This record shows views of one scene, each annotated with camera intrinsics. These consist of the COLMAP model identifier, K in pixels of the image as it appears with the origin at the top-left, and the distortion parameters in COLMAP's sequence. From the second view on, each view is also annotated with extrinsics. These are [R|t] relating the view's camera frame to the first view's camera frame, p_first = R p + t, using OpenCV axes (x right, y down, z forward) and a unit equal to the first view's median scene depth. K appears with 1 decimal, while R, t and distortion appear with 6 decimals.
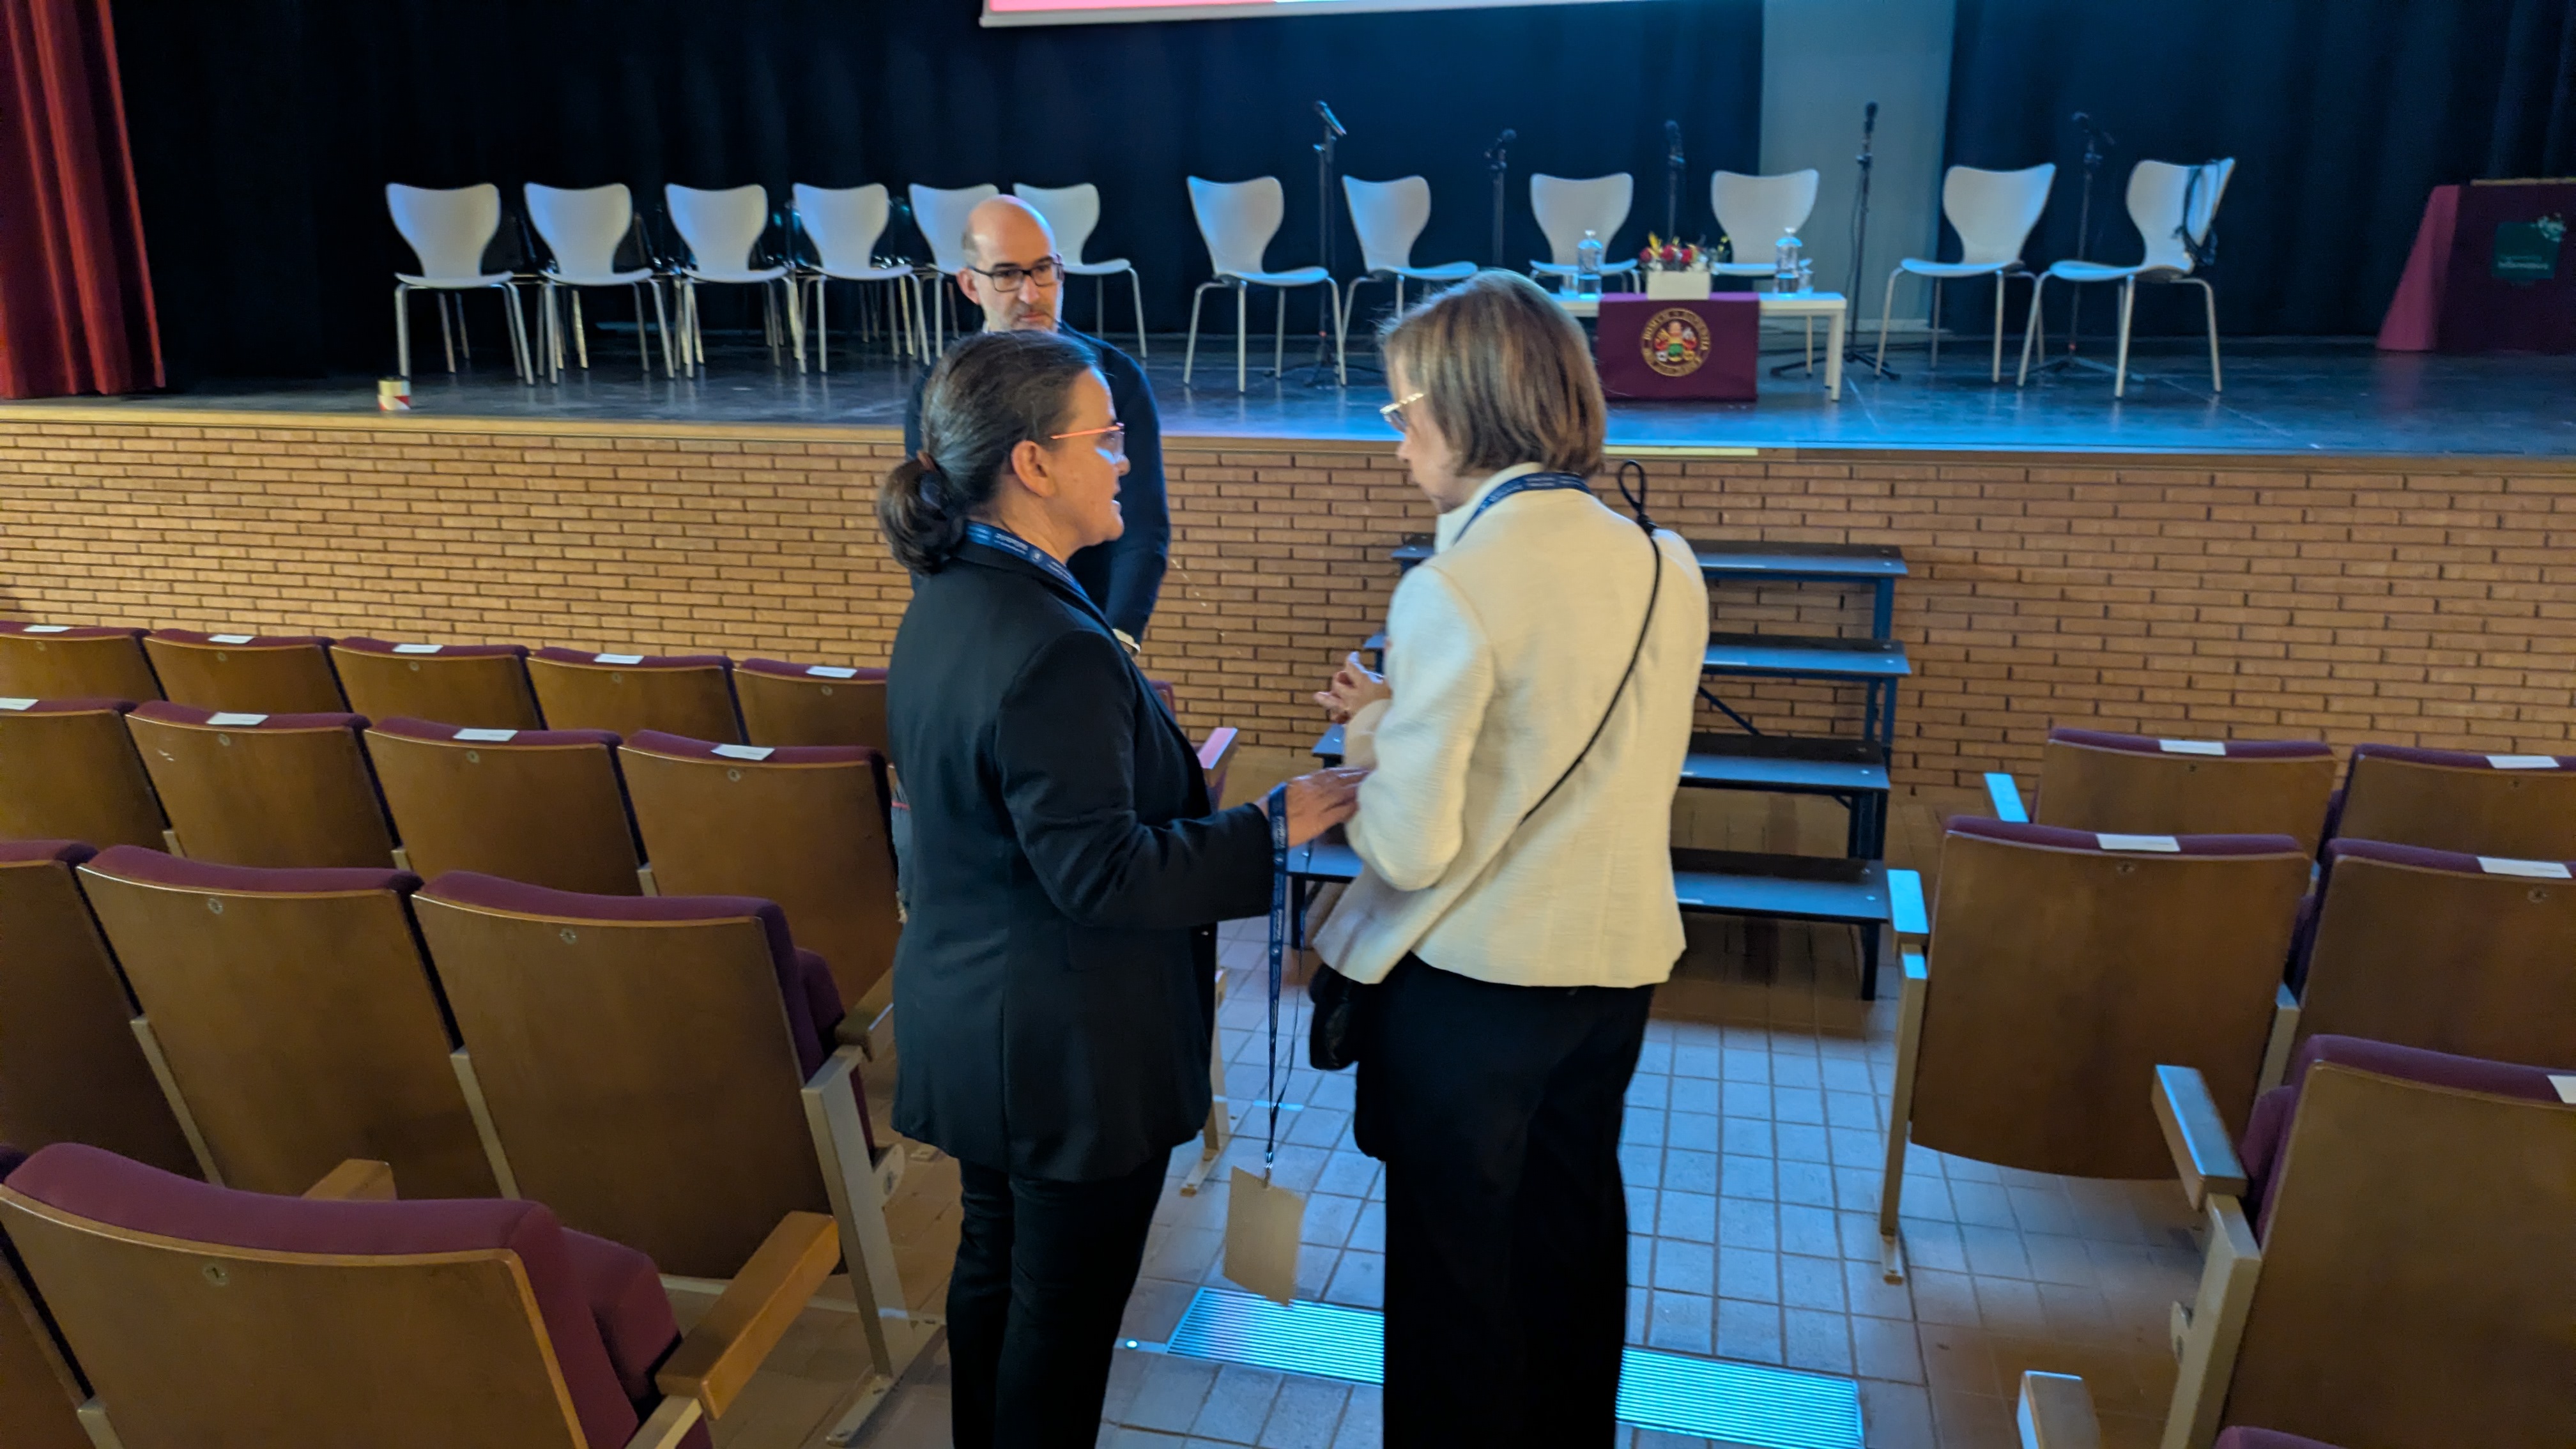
lens RADIAL K [[1919.6, 0, 1242.1], [0, 1919.6, 706.9], [0, 0, 1]] dist [0.062010, -0.072871]
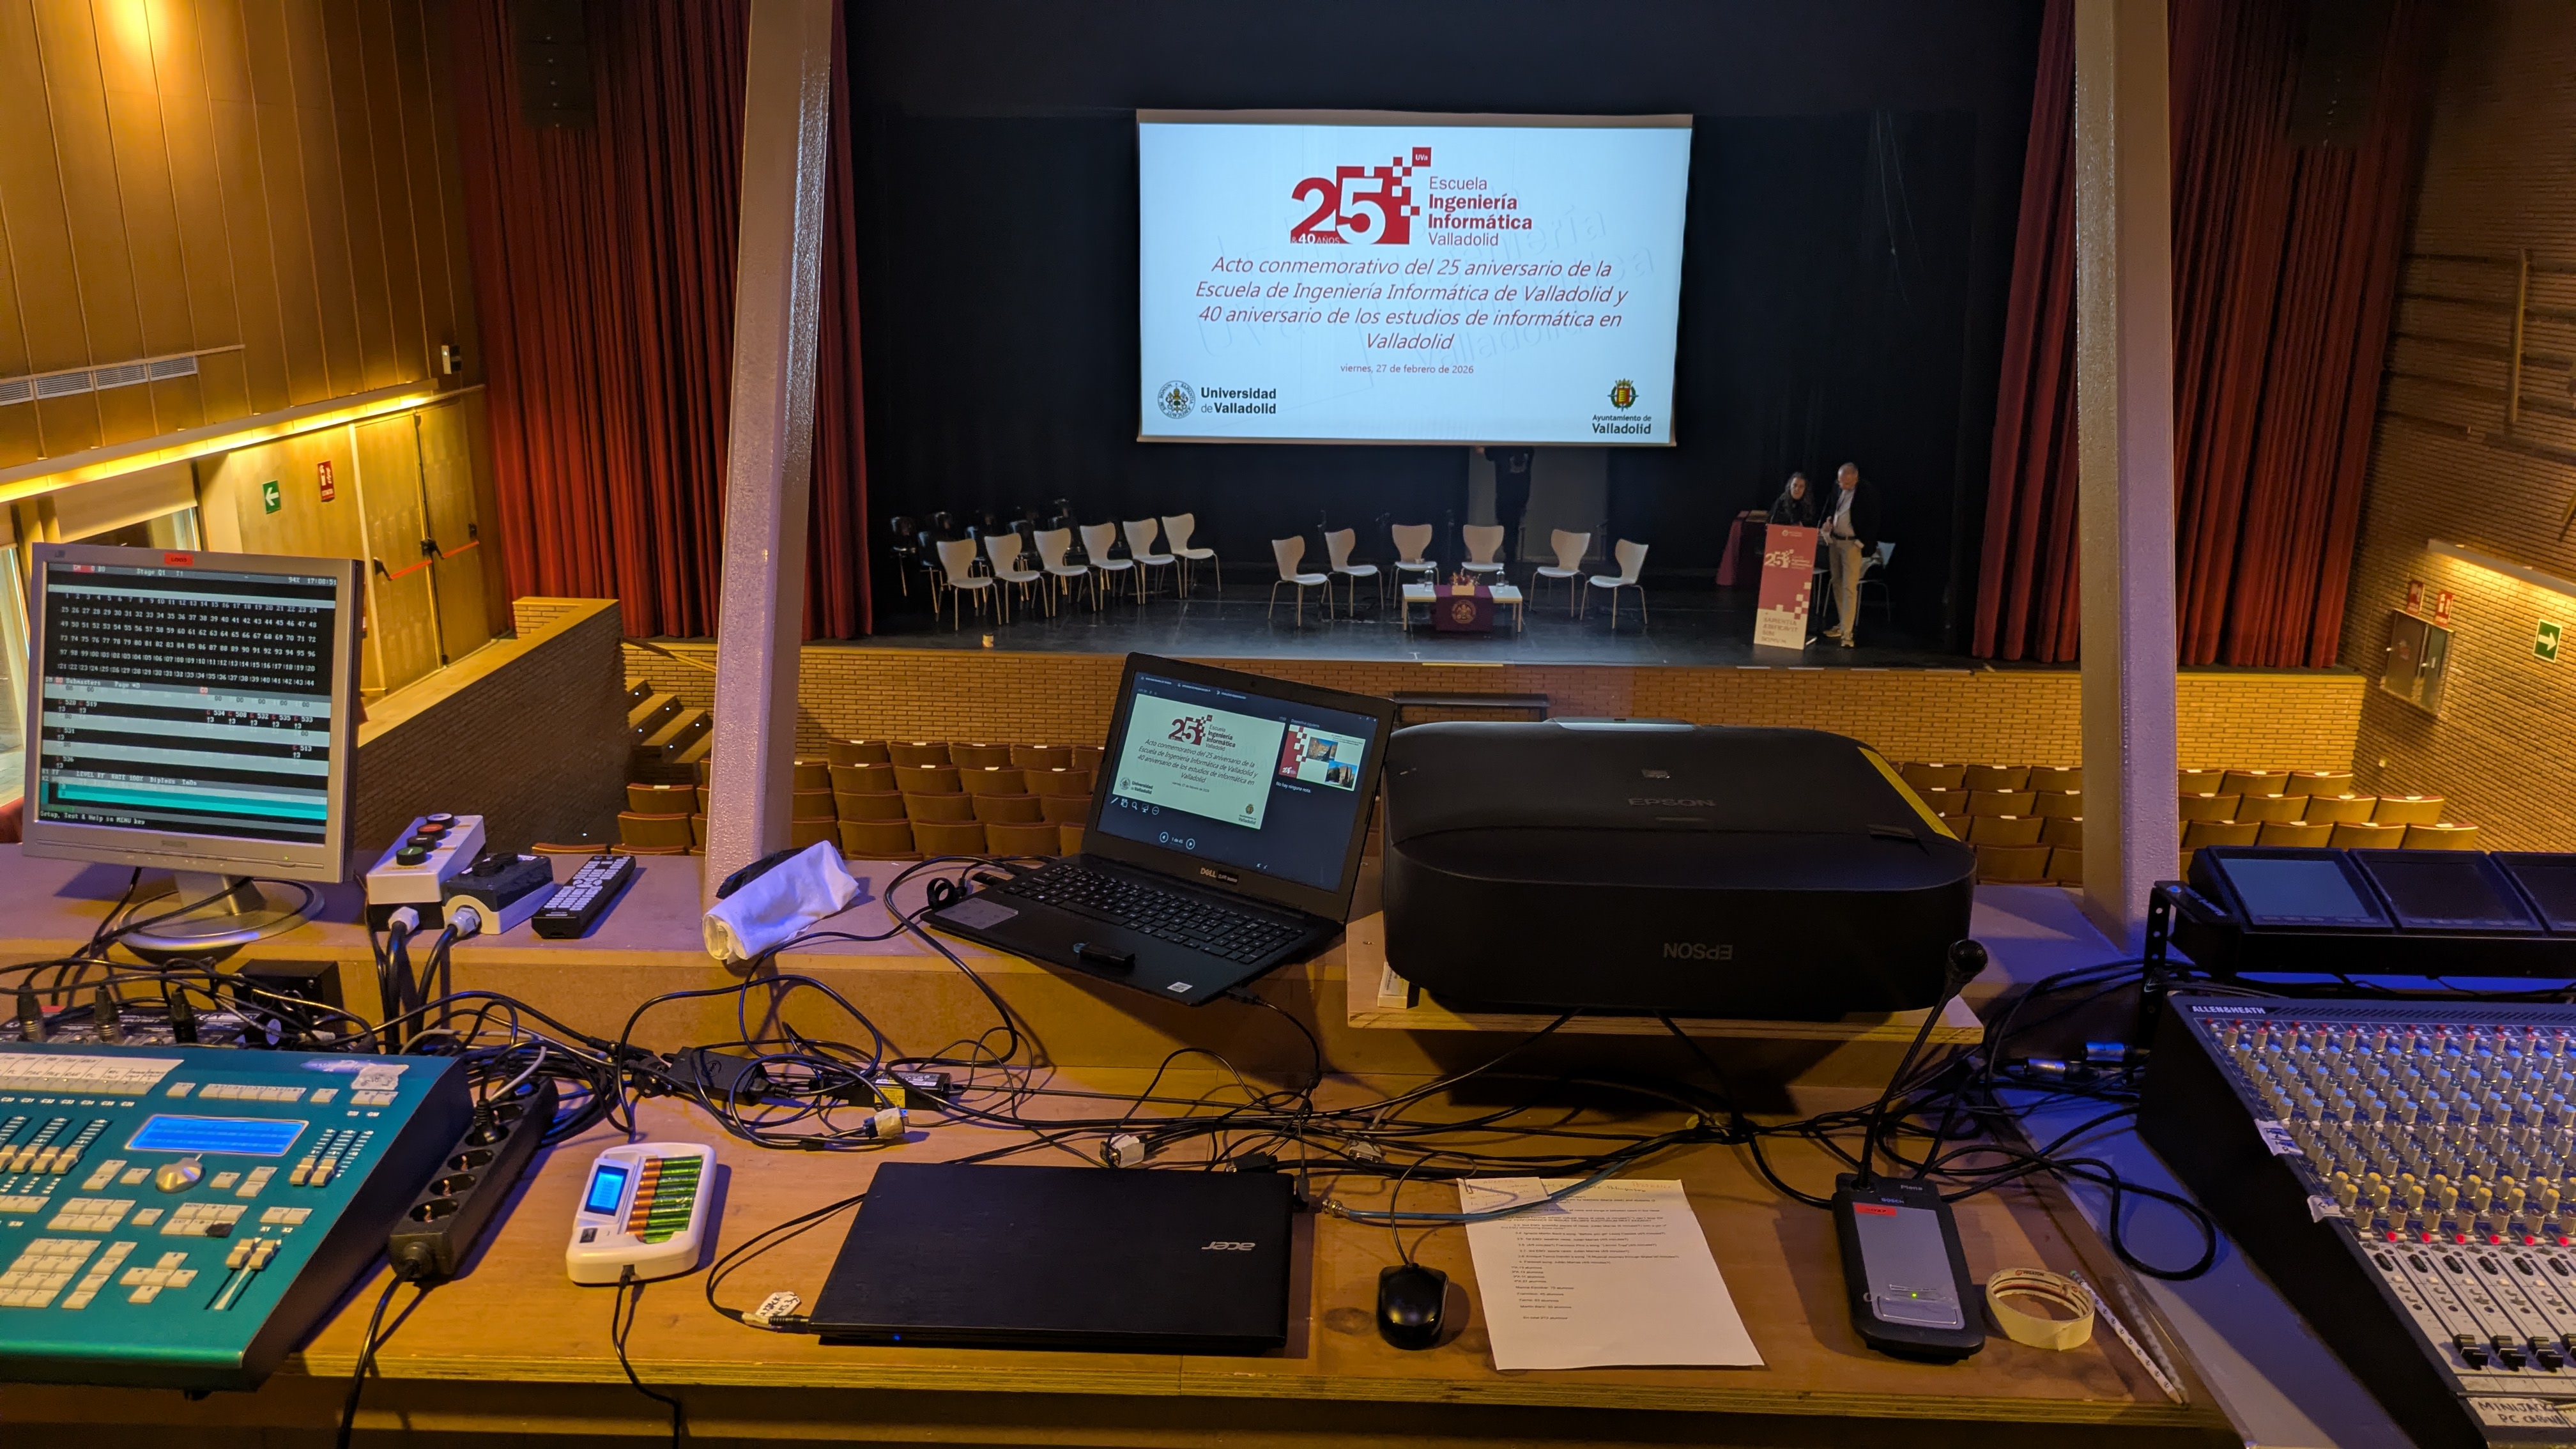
lens RADIAL K [[1919.6, 0, 1281.4], [0, 1919.6, 718.2], [0, 0, 1]] dist [0.062010, -0.072871]
pose [[0.975471, -0.034706, 0.217376, -0.632541], [0.032615, 0.999381, 0.013204, -0.080757], [-0.217699, -0.005790, 0.975999, -1.626677]]
